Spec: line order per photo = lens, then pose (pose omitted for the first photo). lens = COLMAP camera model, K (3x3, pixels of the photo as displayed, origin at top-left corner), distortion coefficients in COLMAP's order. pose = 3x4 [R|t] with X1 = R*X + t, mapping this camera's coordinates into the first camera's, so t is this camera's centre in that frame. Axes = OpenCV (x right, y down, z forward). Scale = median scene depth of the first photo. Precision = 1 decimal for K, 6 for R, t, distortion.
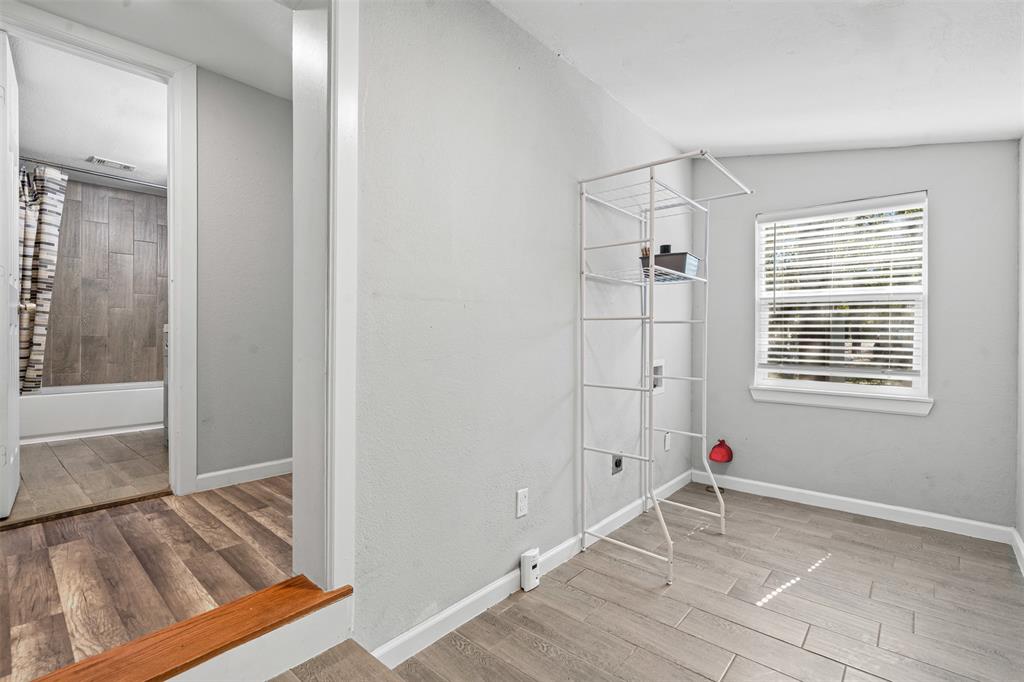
lens RADIAL K [[477.1, 0, 508.3], [0, 477.1, 341.4], [0, 0, 1]] dist [-0.001349, -0.000463]
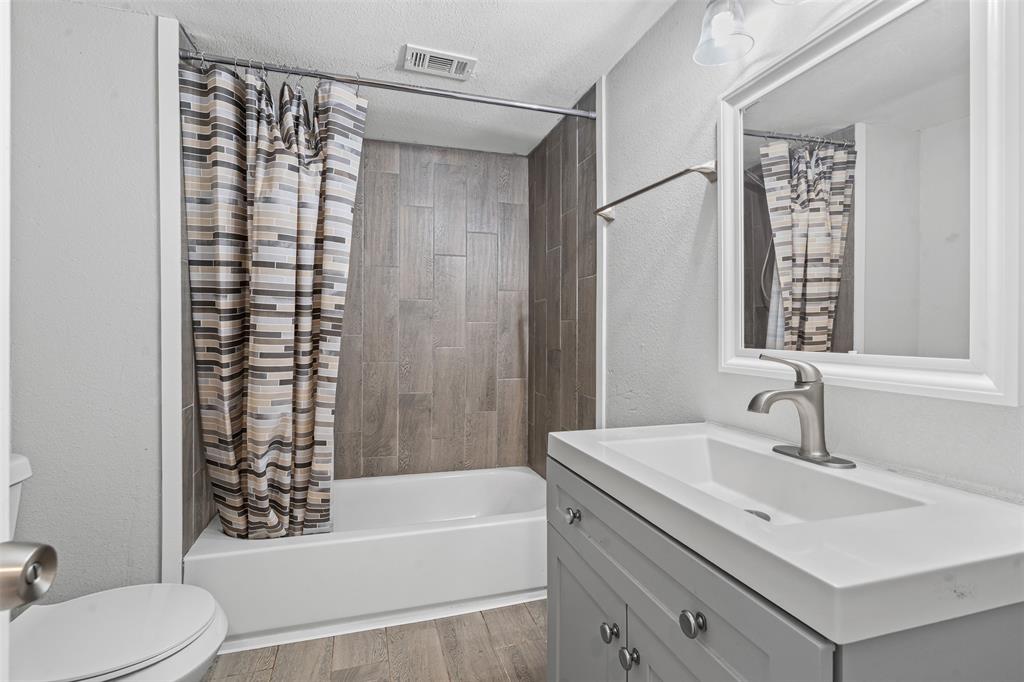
lens RADIAL K [[477.1, 0, 508.3], [0, 477.1, 341.4], [0, 0, 1]] dist [-0.001349, -0.000463]
pose [[0.850874, 0.005865, -0.525338, -0.556702], [-0.001848, 0.999965, 0.008171, -0.104288], [0.525367, -0.005982, 0.850855, 0.675972]]
